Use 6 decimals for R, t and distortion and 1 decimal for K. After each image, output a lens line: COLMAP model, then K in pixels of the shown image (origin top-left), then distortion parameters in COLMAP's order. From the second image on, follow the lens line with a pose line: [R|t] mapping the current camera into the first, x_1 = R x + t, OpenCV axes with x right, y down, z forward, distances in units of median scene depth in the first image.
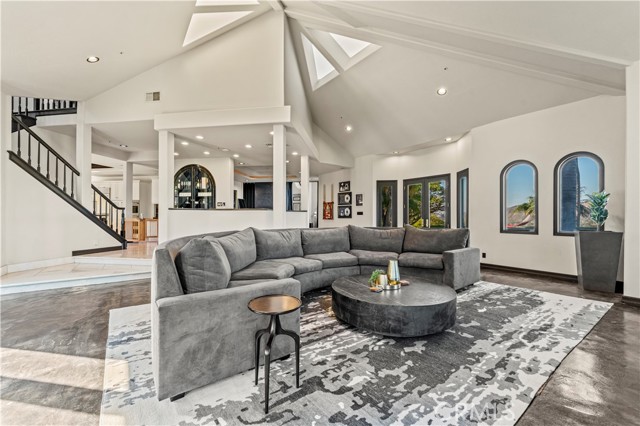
lens RADIAL K [[263.8, 0, 318.2], [0, 263.8, 218.5], [0, 0, 1]] dist [0.001613, 0.000643]
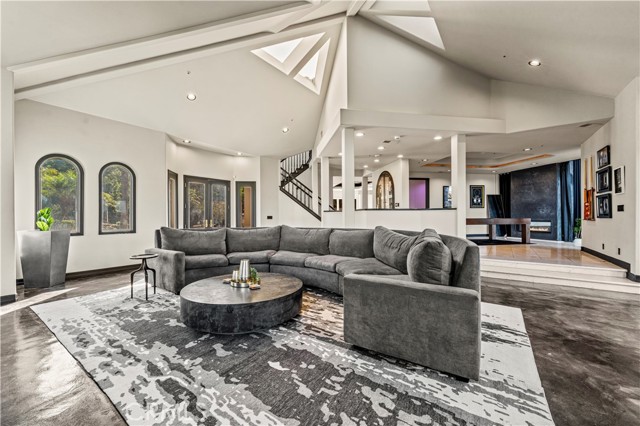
lens RADIAL K [[263.8, 0, 318.2], [0, 263.8, 218.5], [0, 0, 1]] dist [0.001613, 0.000643]
pose [[0.288745, -0.005801, -0.957389, 1.539645], [-0.002897, 0.999972, -0.006933, 0.011791], [0.957402, 0.004775, 0.288720, 1.136465]]
